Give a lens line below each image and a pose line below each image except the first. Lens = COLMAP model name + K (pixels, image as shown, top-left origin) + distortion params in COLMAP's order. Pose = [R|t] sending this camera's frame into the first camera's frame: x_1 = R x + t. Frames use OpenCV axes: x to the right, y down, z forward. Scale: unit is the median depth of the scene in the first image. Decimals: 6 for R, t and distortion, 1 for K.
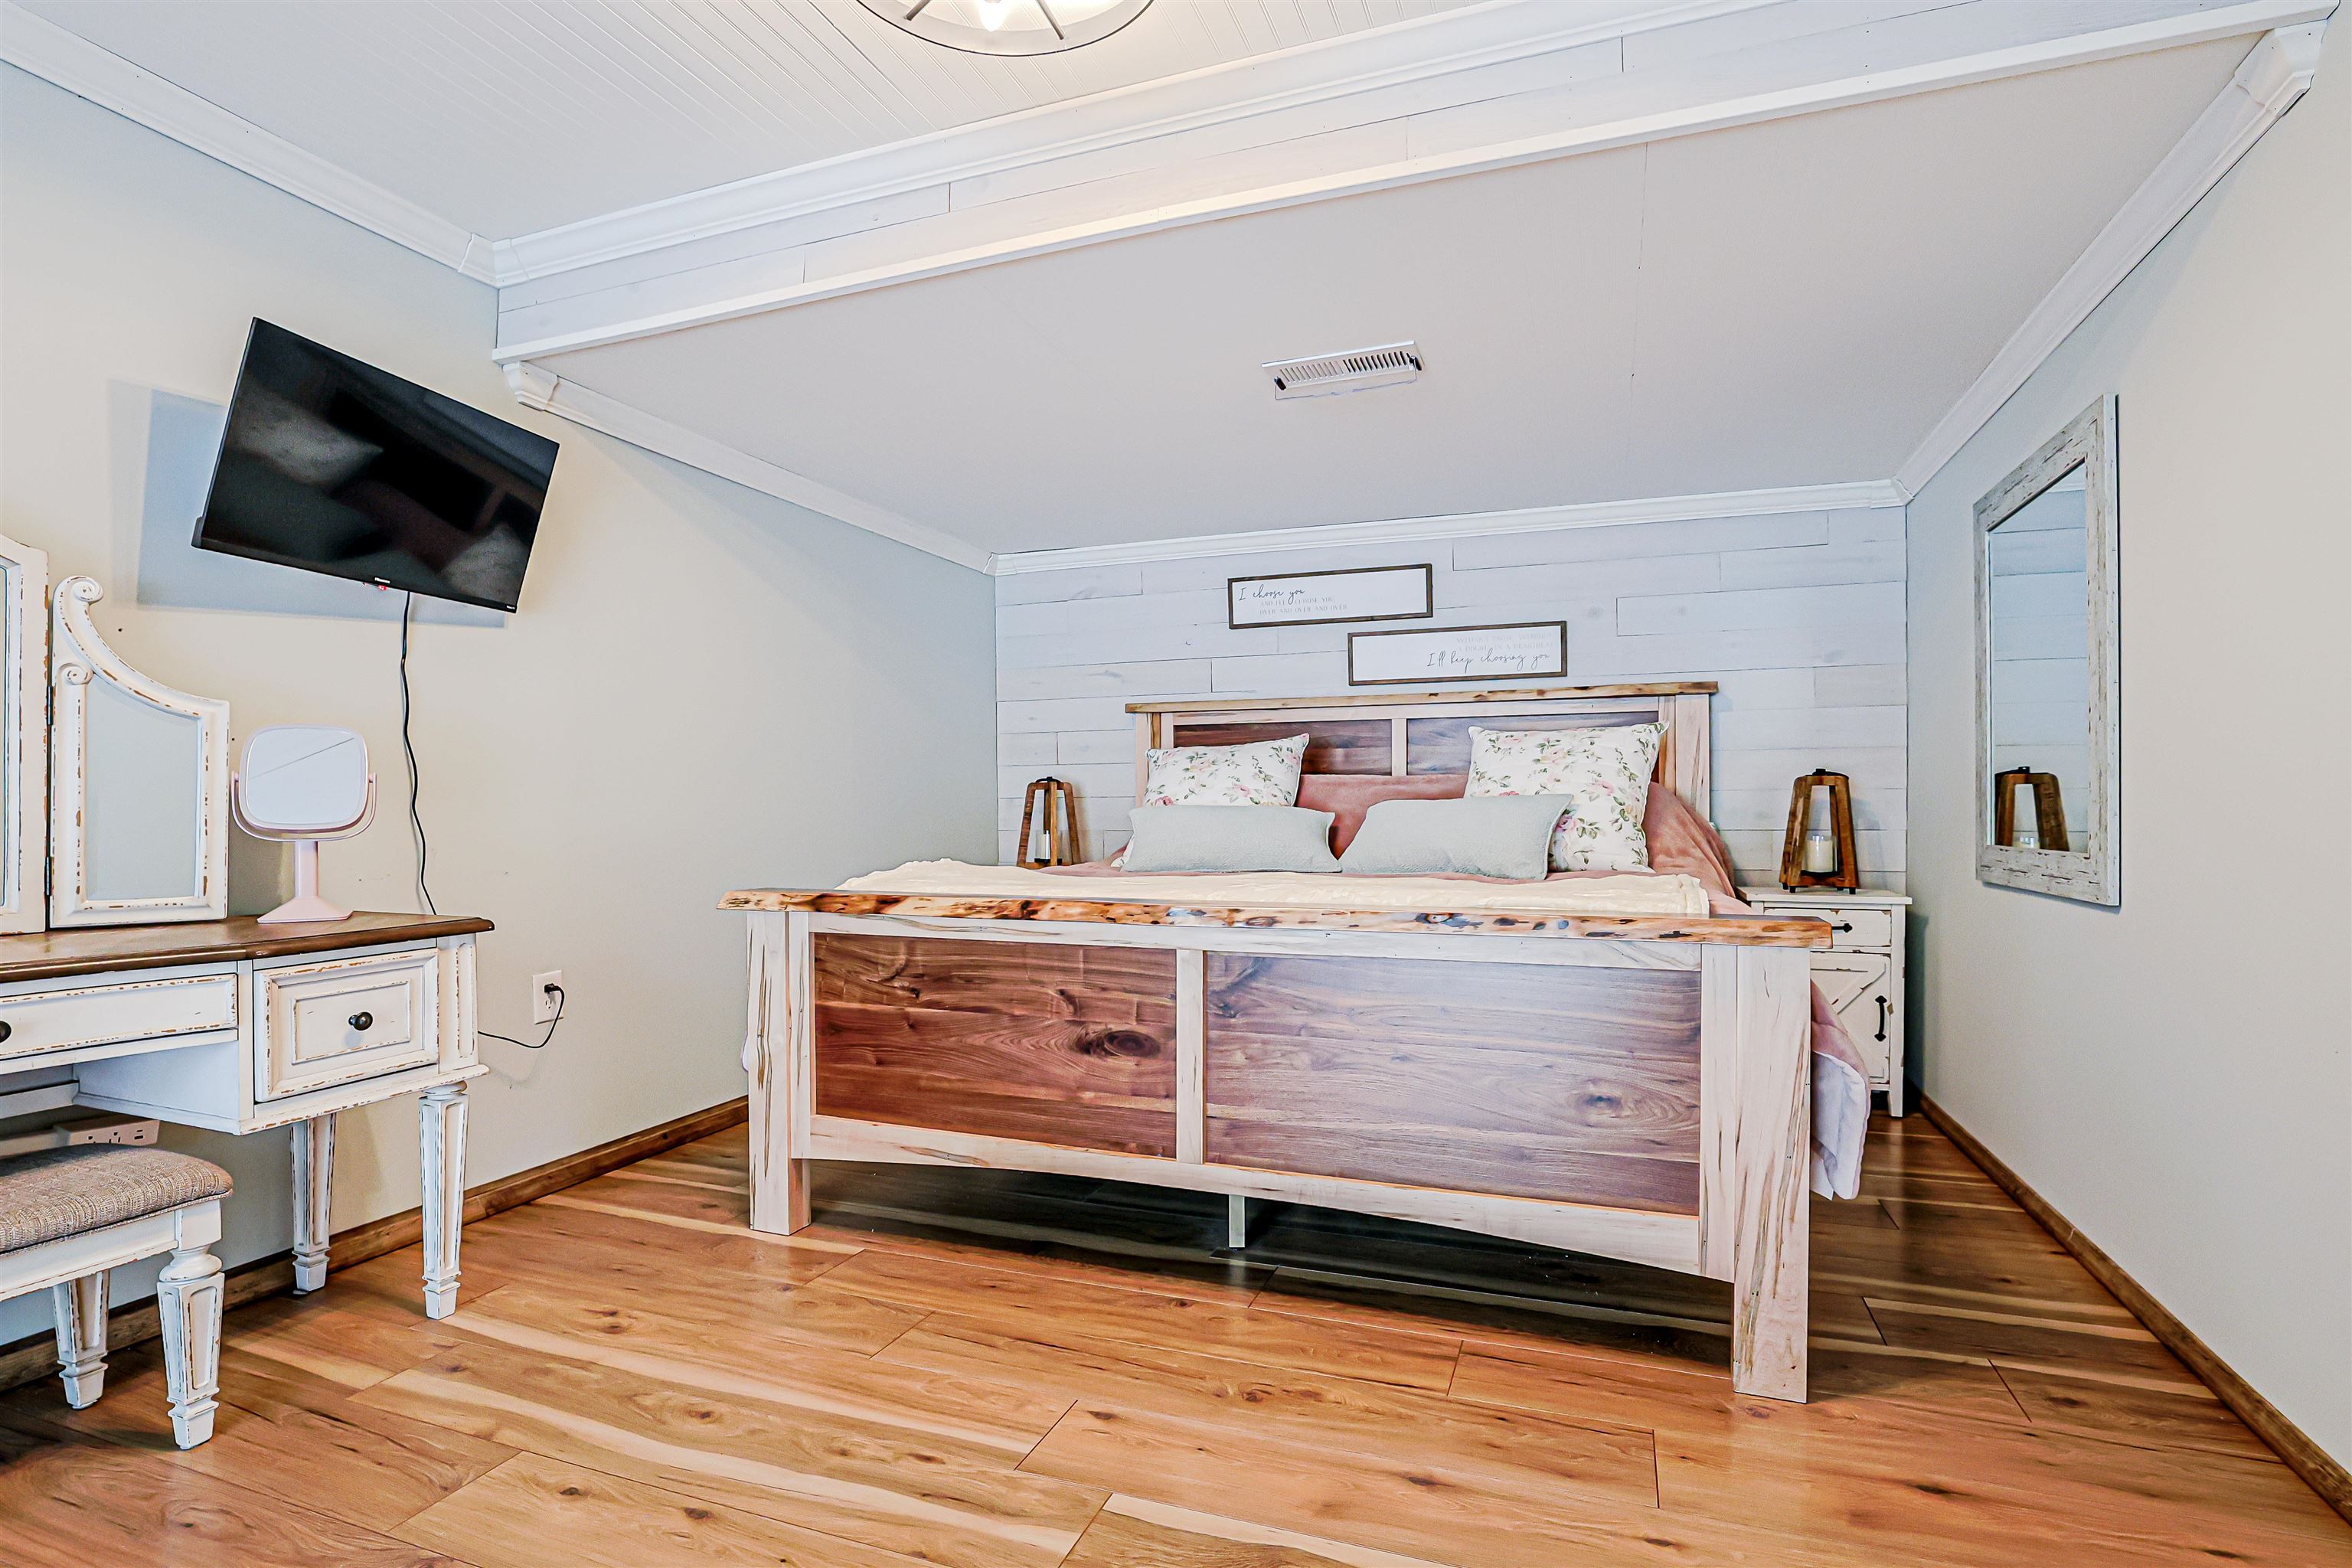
lens RADIAL K [[1158.3, 0, 1176.0], [0, 1158.3, 784.0], [0, 0, 1]] dist [-0.049780, 0.022148]
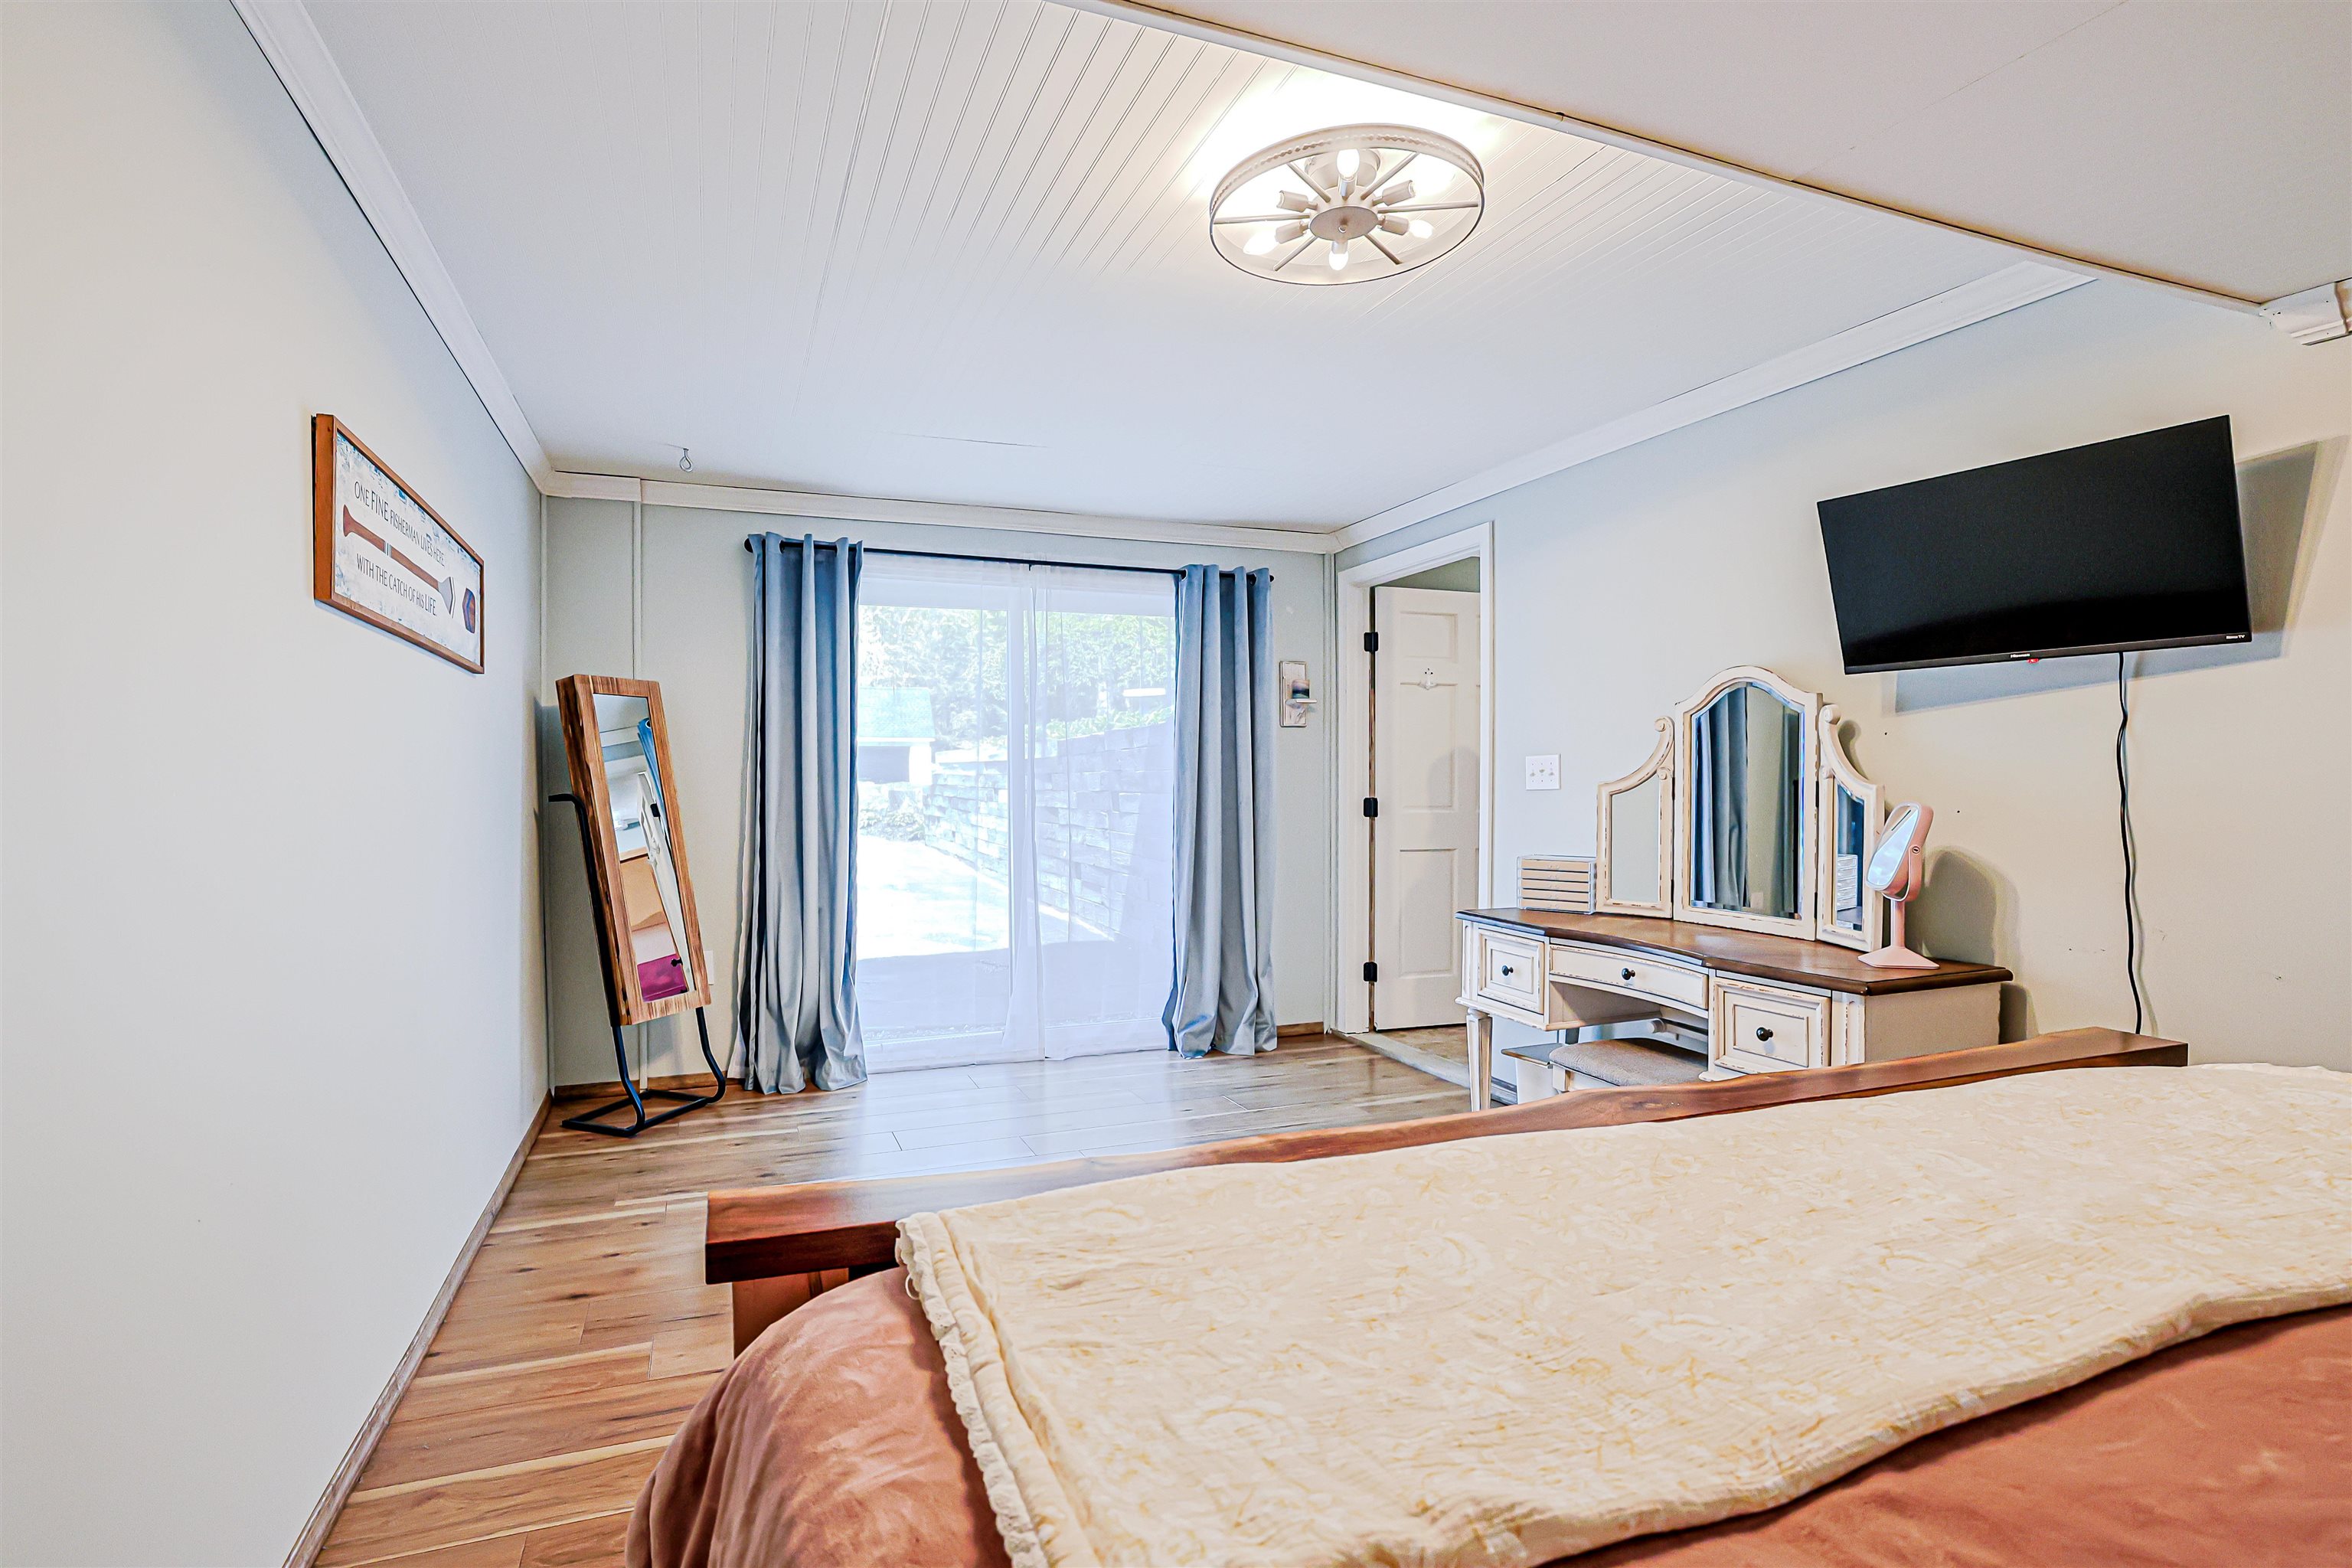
lens RADIAL K [[1158.3, 0, 1176.0], [0, 1158.3, 784.0], [0, 0, 1]] dist [-0.049780, 0.022148]
pose [[-0.726144, -0.001978, -0.687540, 0.841275], [0.006465, 0.999932, -0.009704, -0.082267], [0.687512, -0.011492, -0.726082, 2.013908]]
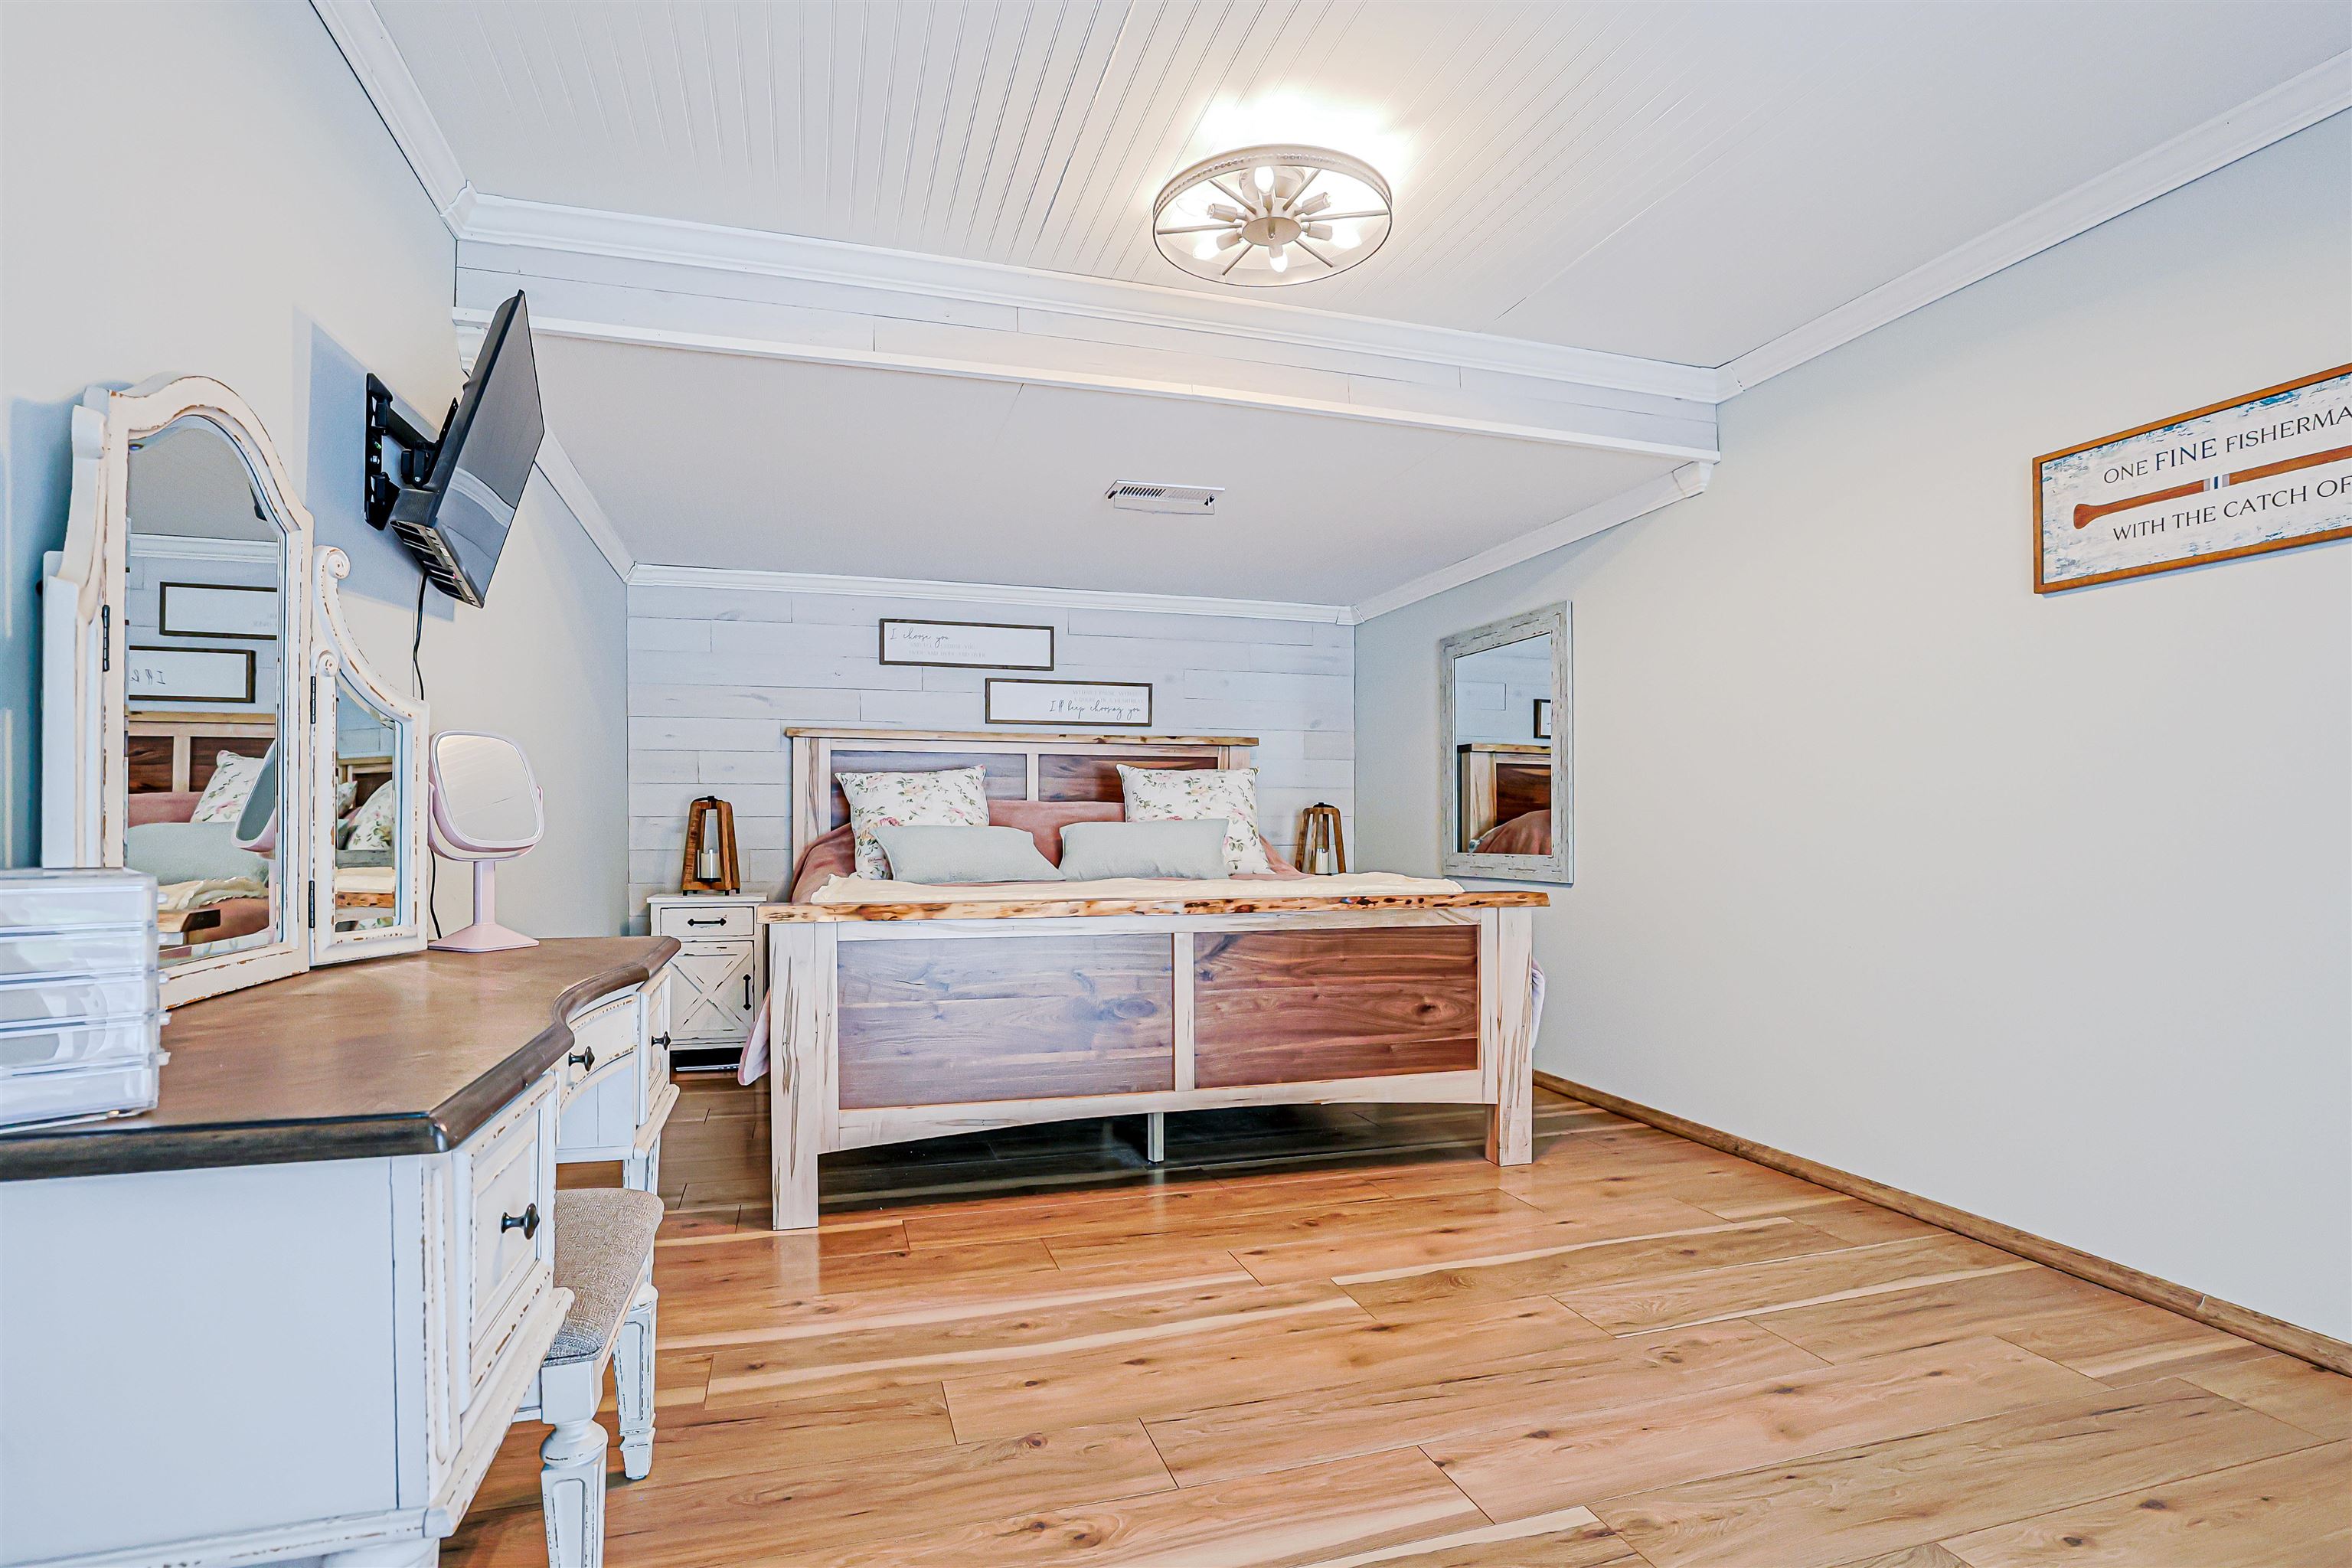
lens RADIAL K [[1158.3, 0, 1176.0], [0, 1158.3, 784.0], [0, 0, 1]] dist [-0.049780, 0.022148]
pose [[0.779962, 0.027097, 0.625241, -0.828985], [-0.015519, 0.999592, -0.023962, 0.002011], [-0.625635, 0.008986, 0.780064, -0.050179]]
